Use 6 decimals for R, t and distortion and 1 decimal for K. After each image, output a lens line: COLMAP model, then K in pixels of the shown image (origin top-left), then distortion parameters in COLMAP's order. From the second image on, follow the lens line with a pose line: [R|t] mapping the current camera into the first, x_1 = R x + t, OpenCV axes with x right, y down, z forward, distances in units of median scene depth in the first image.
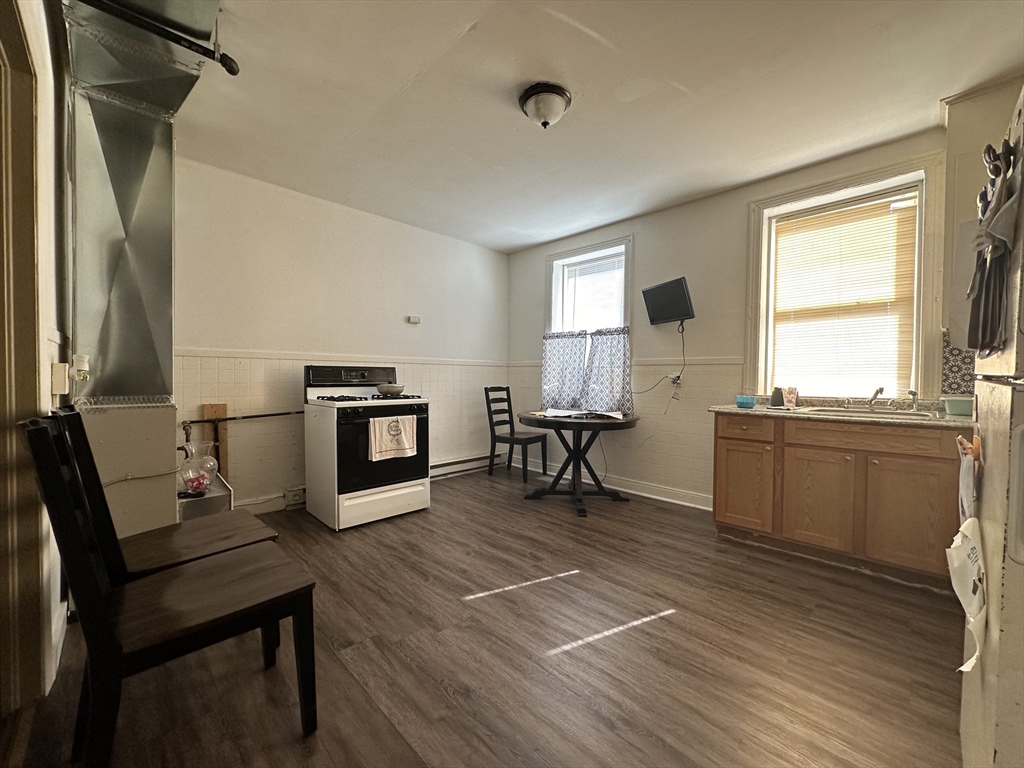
lens RADIAL K [[406.5, 0, 514.4], [0, 406.5, 385.5], [0, 0, 1]] dist [-0.002900, 0.000125]
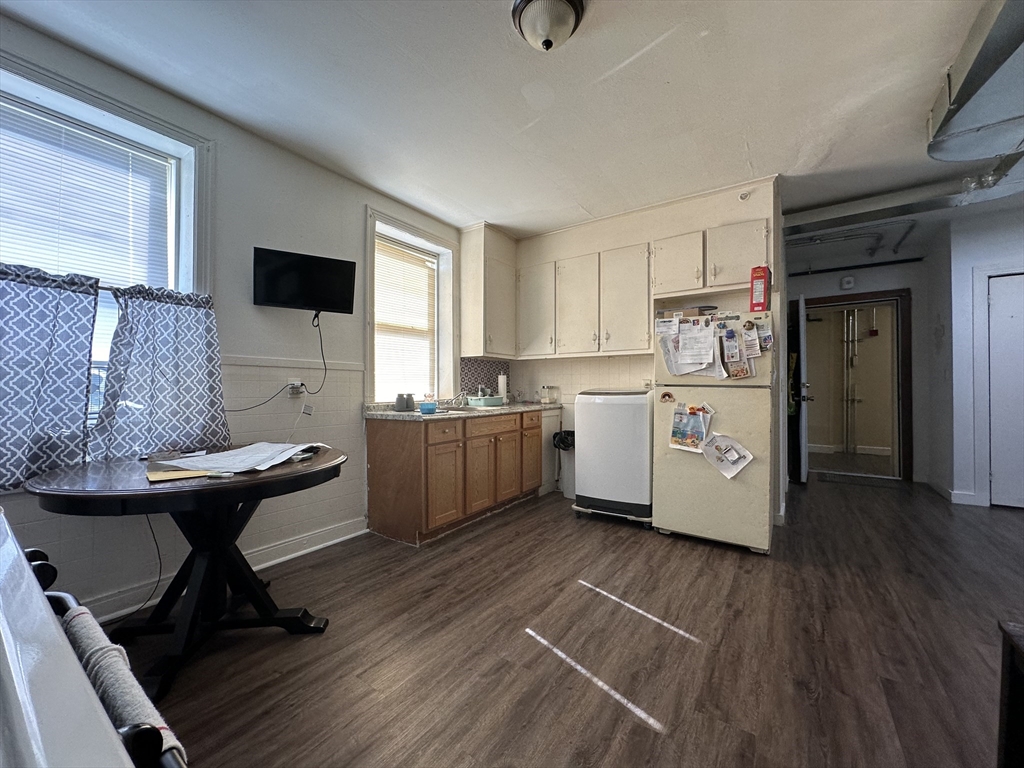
lens RADIAL K [[406.5, 0, 513.0], [0, 406.5, 383.1], [0, 0, 1]] dist [-0.002900, 0.000125]
pose [[-0.181736, 0.001536, 0.983346, -0.634441], [0.019233, 0.999813, 0.001993, -0.027350], [-0.983159, 0.019275, -0.181732, 1.191695]]
